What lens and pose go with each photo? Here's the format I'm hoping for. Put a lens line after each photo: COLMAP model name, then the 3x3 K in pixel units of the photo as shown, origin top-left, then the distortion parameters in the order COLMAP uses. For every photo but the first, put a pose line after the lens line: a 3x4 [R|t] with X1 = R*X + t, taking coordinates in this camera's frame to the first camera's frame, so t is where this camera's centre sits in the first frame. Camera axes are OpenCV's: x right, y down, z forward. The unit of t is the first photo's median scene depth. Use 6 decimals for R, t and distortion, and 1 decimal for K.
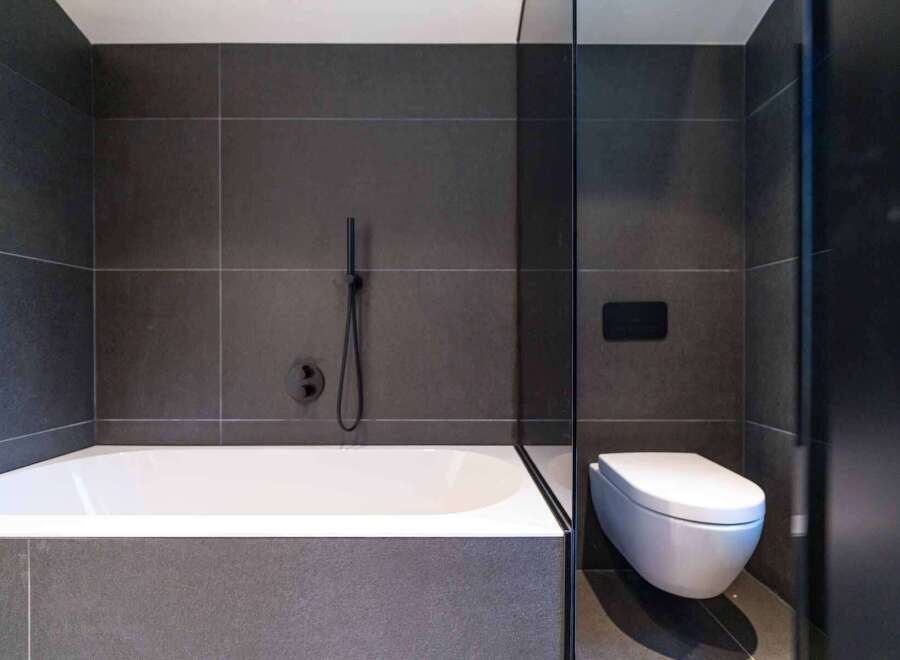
lens RADIAL K [[403.6, 0, 449.7], [0, 403.6, 344.3], [0, 0, 1]] dist [0.002241, -0.000069]
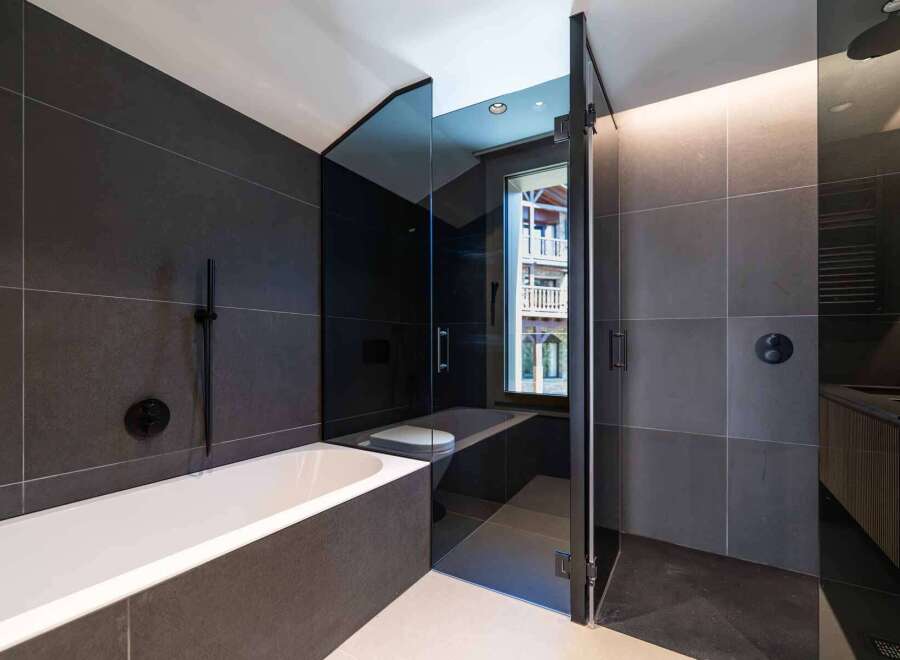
lens RADIAL K [[411.2, 0, 450.1], [0, 411.2, 320.4], [0, 0, 1]] dist [-0.000240, -0.000622]
pose [[0.510290, 0.057458, 0.858081, -0.843837], [-0.004343, 0.997925, -0.064239, -0.077234], [-0.859991, 0.029054, 0.509481, -0.119870]]
